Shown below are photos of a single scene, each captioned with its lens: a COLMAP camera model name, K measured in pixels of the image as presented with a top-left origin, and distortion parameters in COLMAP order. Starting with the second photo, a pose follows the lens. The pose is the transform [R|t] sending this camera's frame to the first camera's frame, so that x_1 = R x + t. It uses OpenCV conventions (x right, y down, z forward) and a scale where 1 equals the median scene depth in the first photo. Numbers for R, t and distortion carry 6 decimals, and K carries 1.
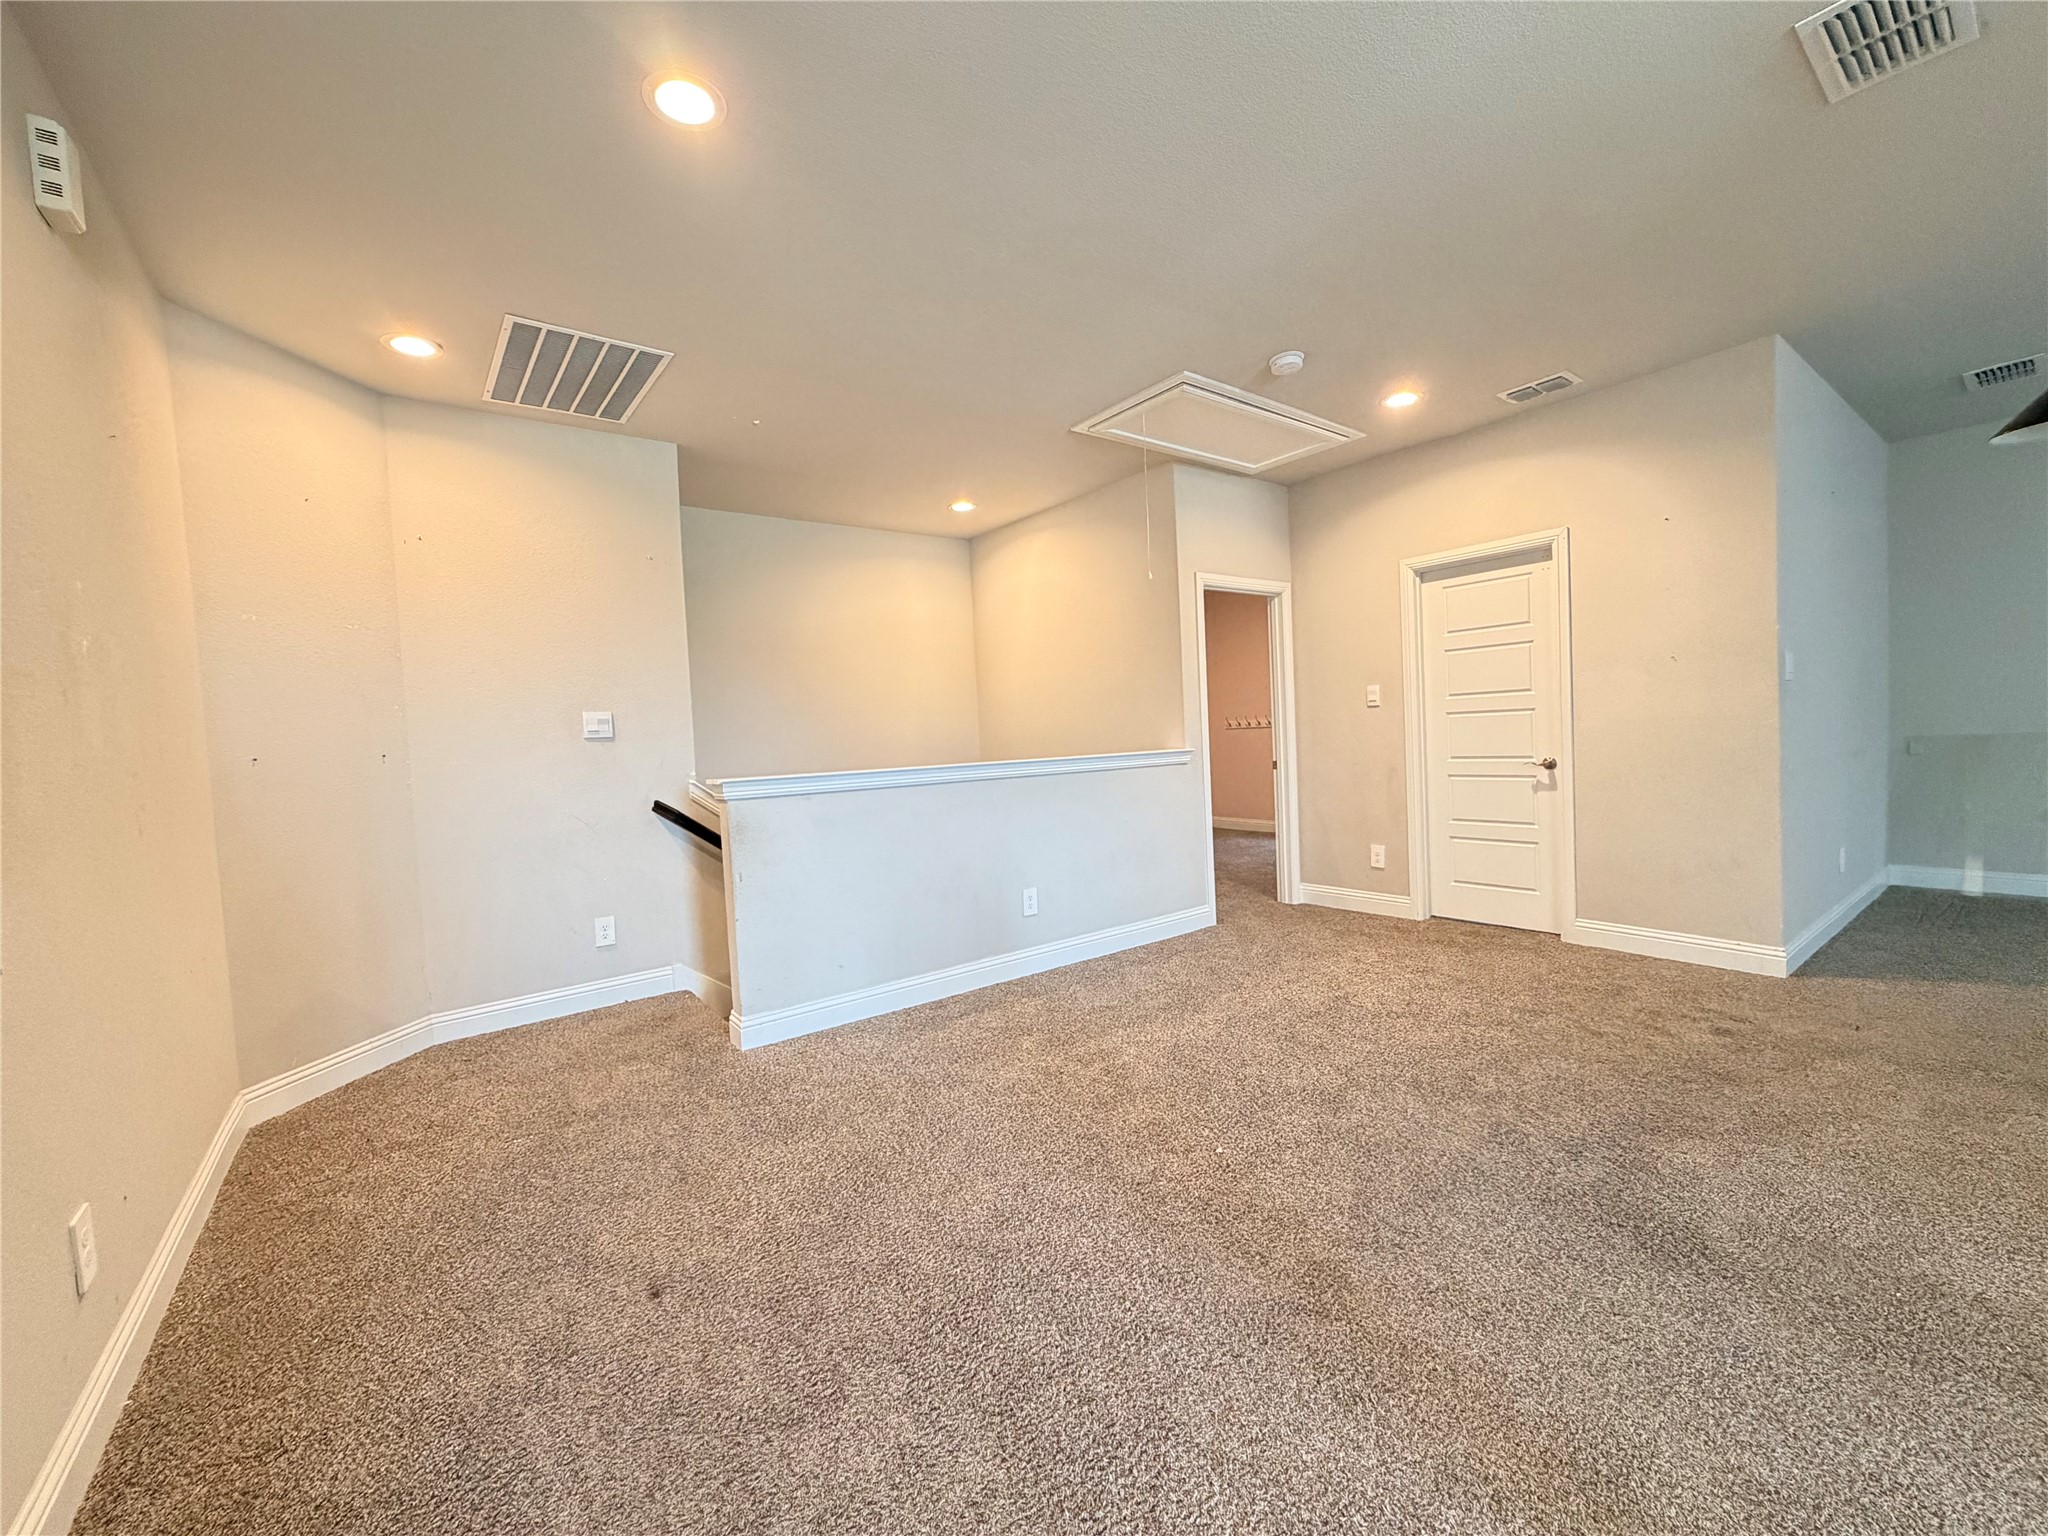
lens RADIAL K [[818.6, 0, 1014.1], [0, 818.6, 764.0], [0, 0, 1]] dist [0.000636, 0.000383]
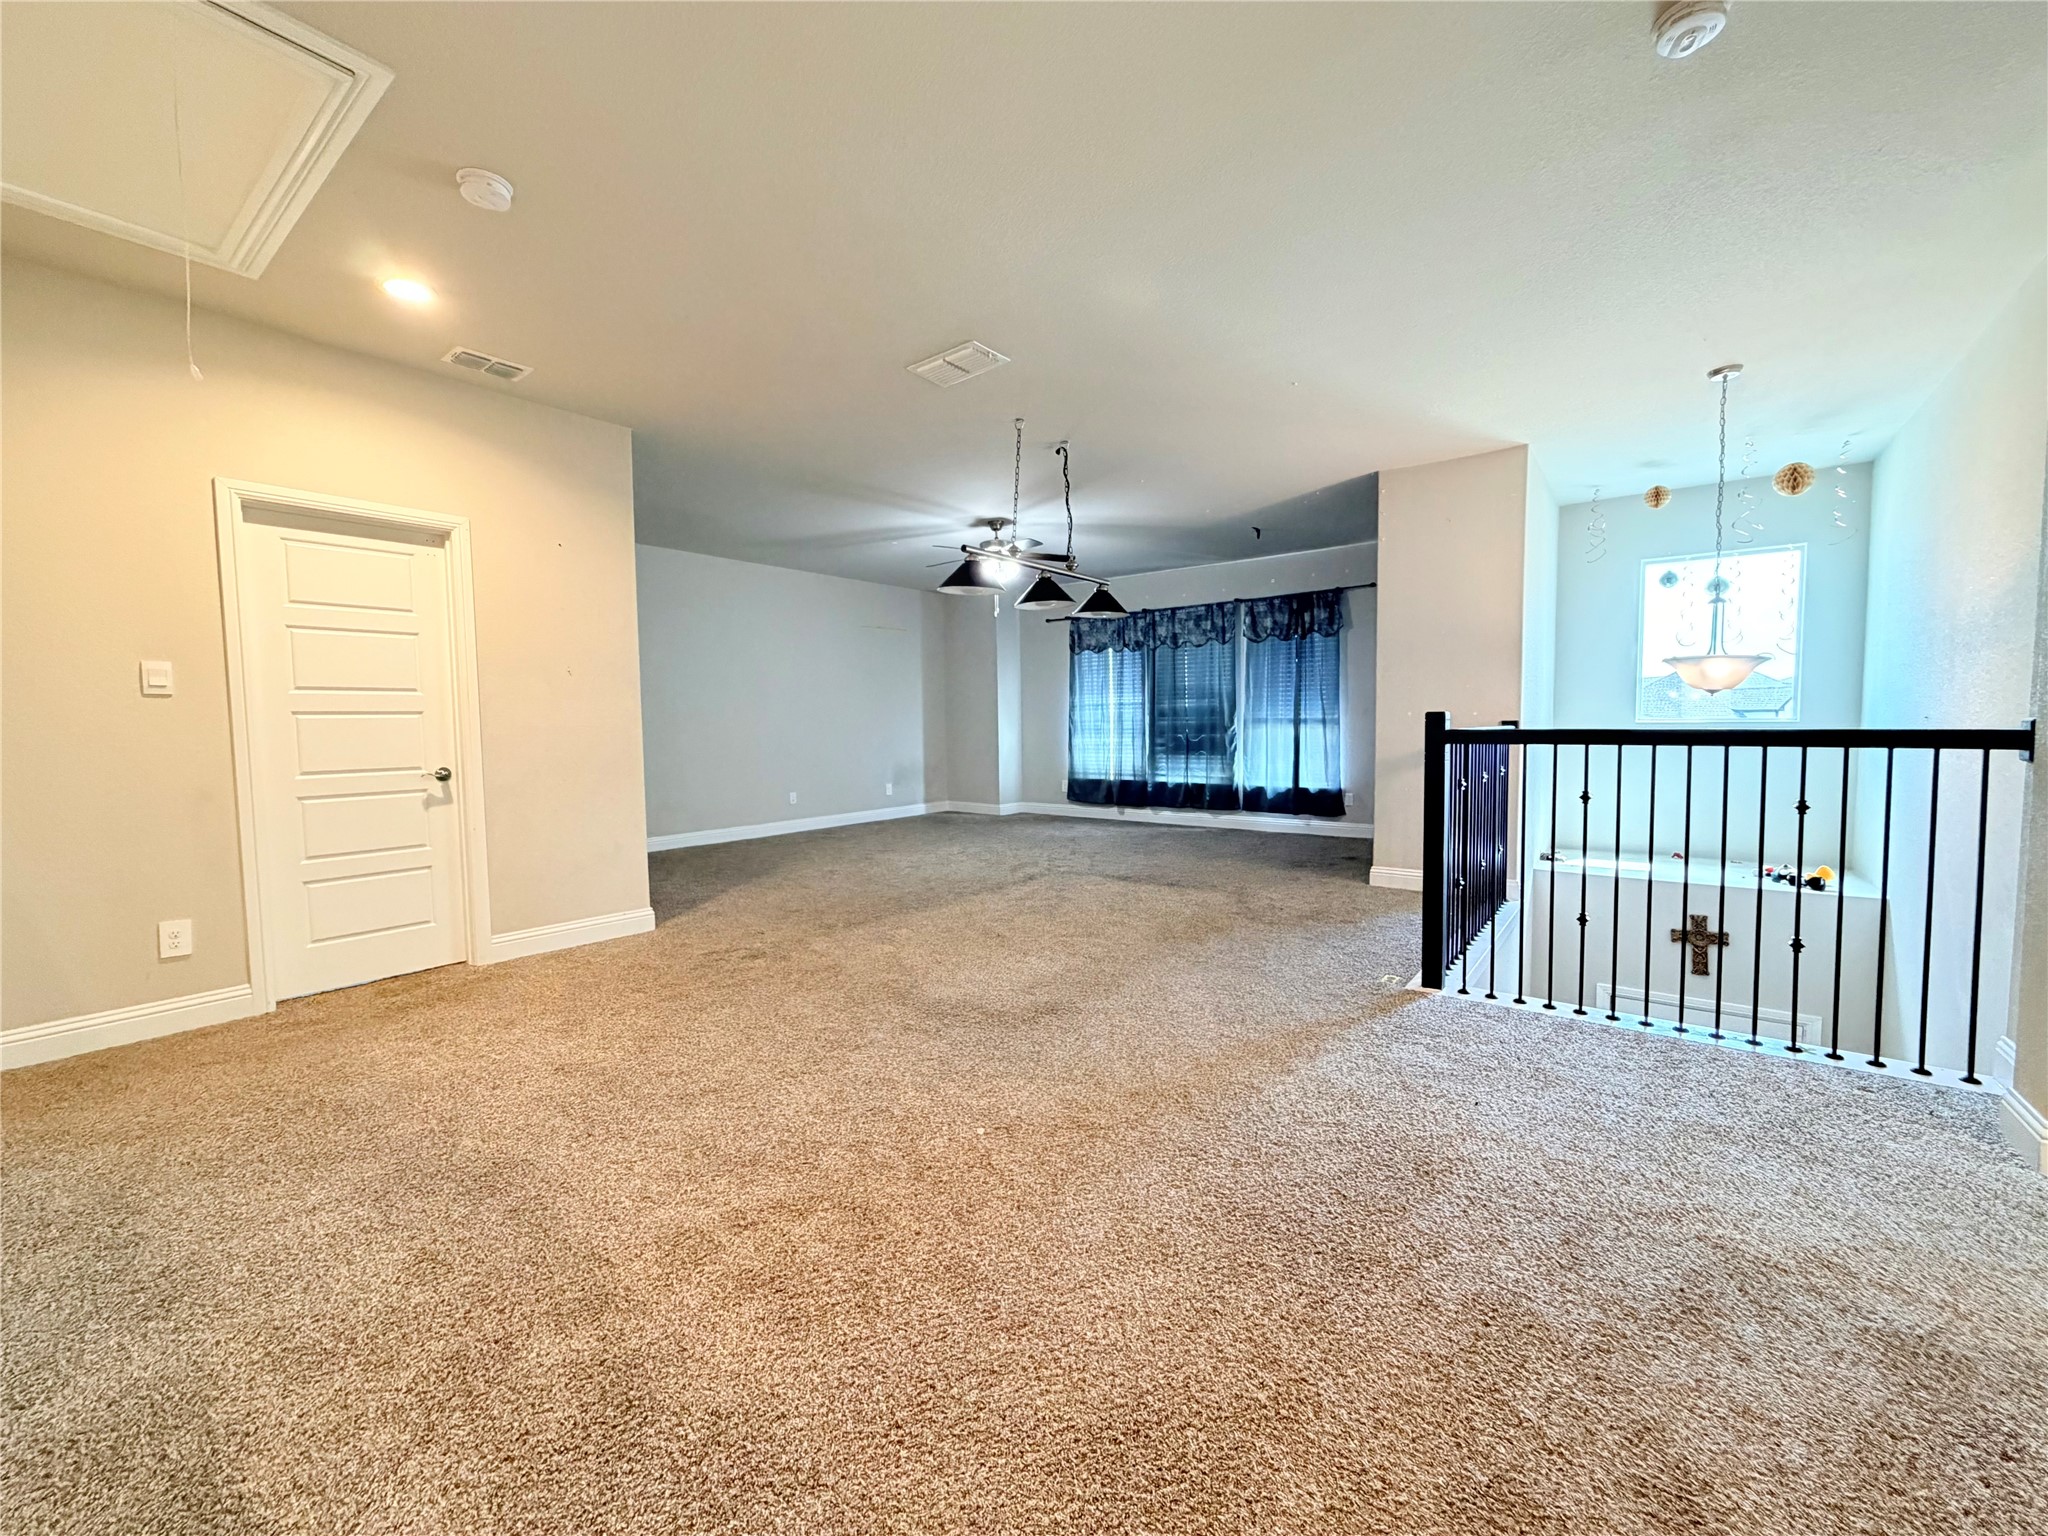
lens RADIAL K [[818.6, 0, 1023.2], [0, 818.6, 764.8], [0, 0, 1]] dist [0.000636, 0.000383]
pose [[-0.268644, 0.000342, 0.963239, -0.415532], [0.062175, 0.997921, 0.016986, 0.014395], [-0.961231, 0.064453, -0.268107, 0.702670]]
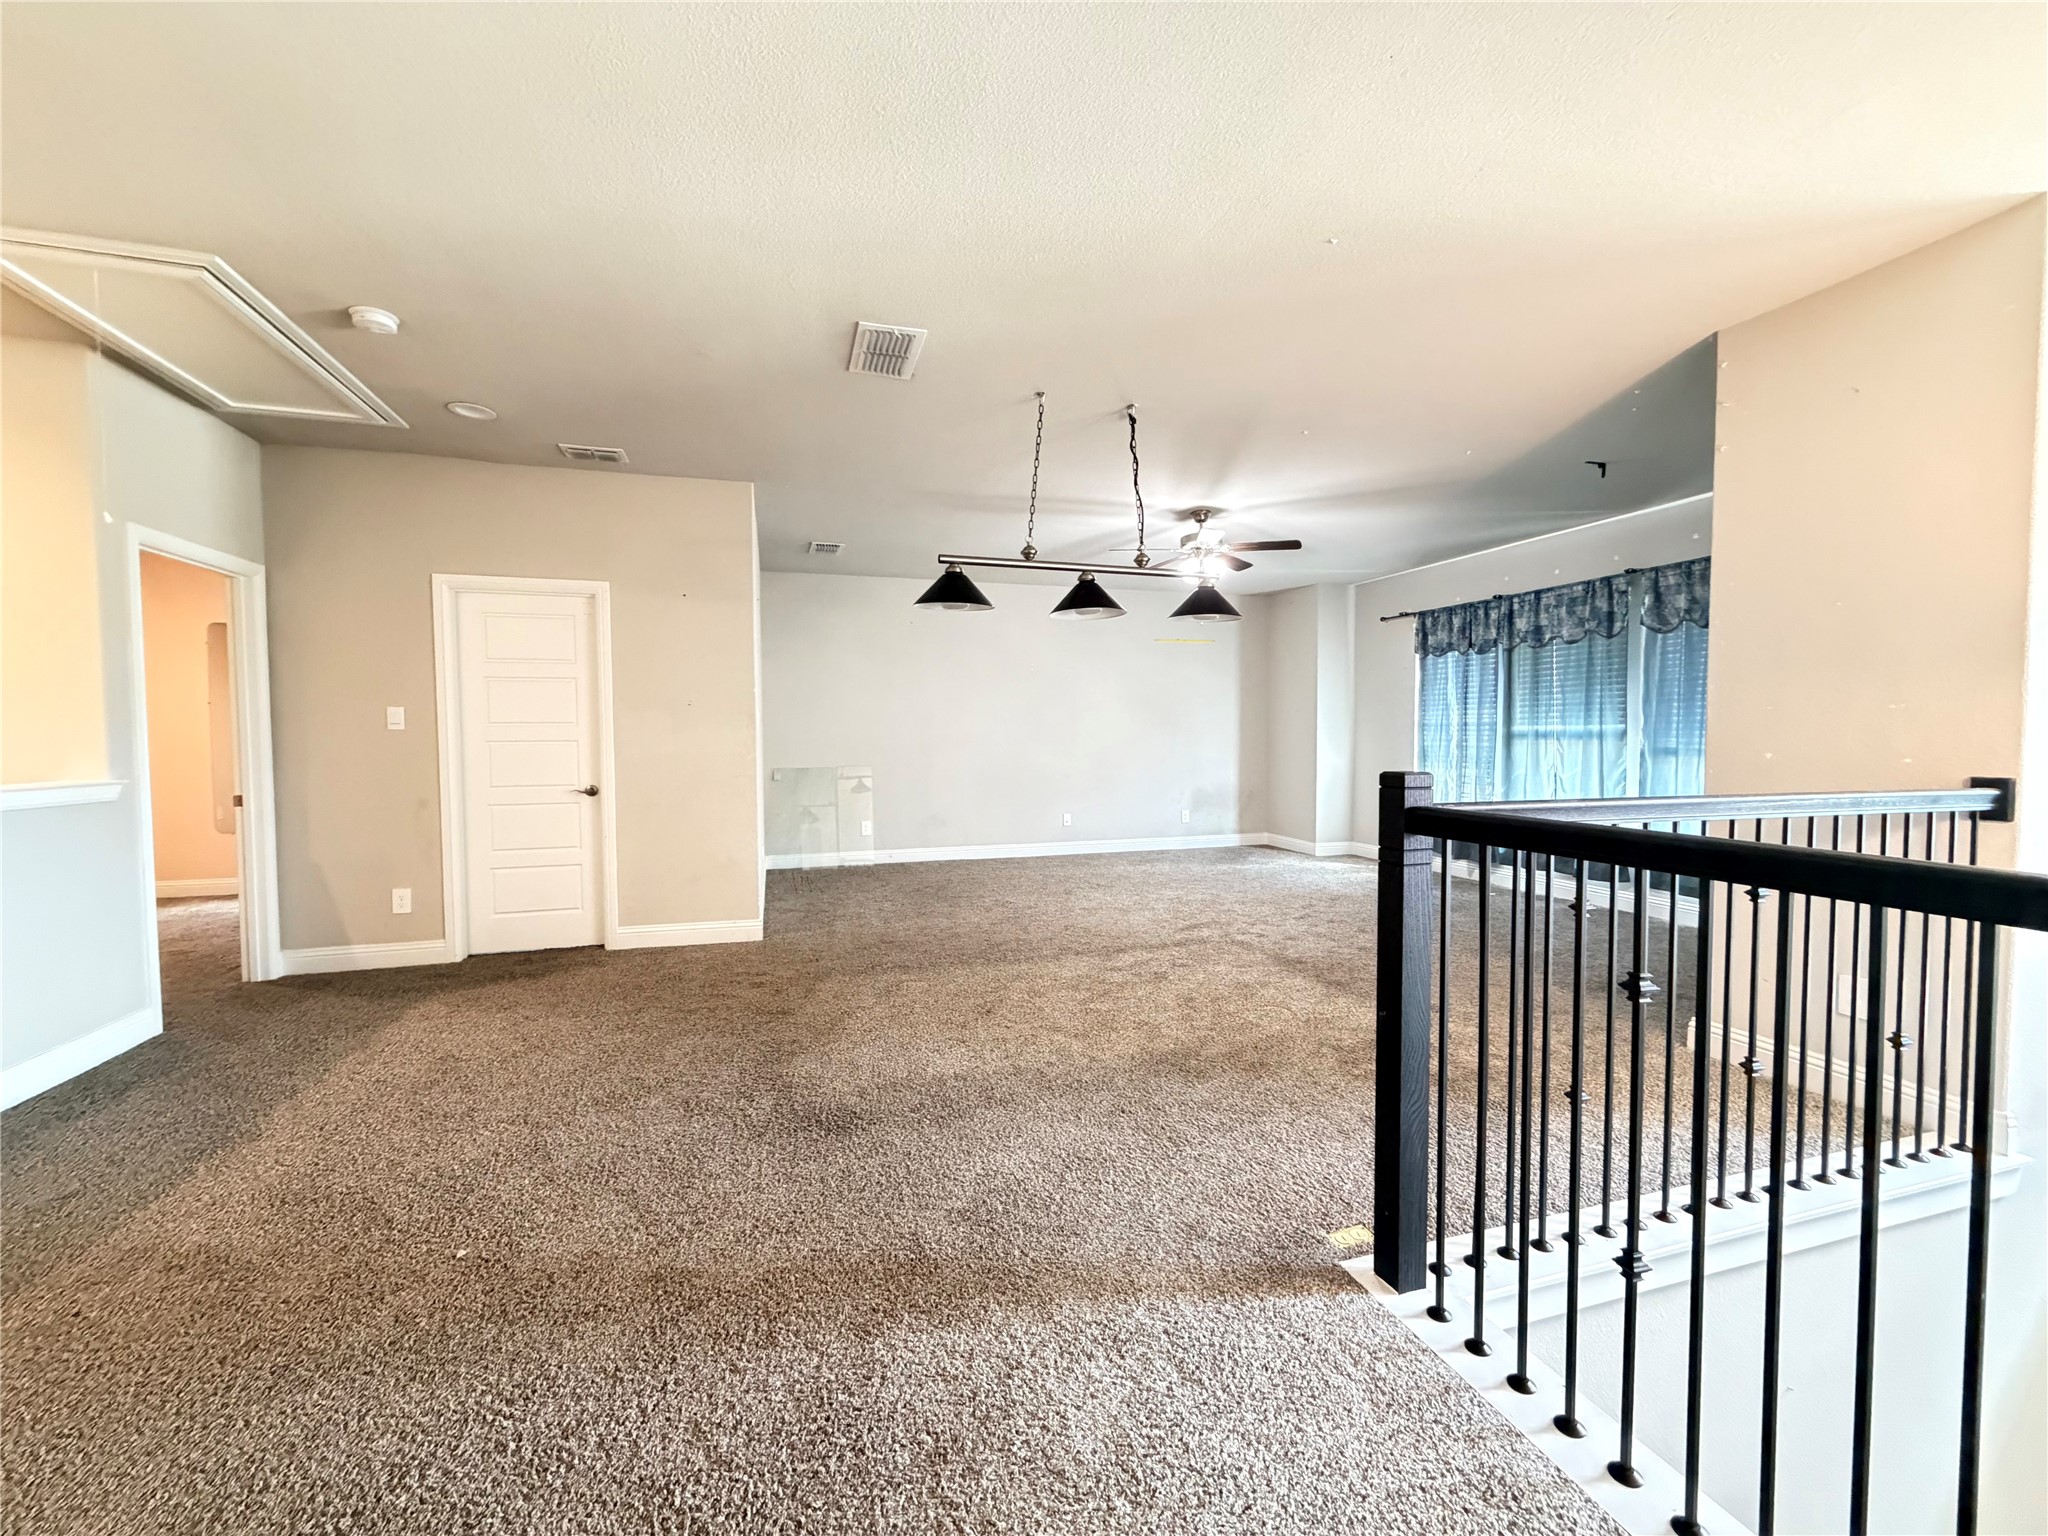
lens RADIAL K [[818.6, 0, 1020.4], [0, 818.6, 764.6], [0, 0, 1]] dist [0.000636, 0.000383]
pose [[0.335943, 0.012484, 0.941800, -0.210813], [0.023278, 0.999497, -0.021552, 0.001076], [-0.941595, 0.029164, 0.335483, 0.096715]]
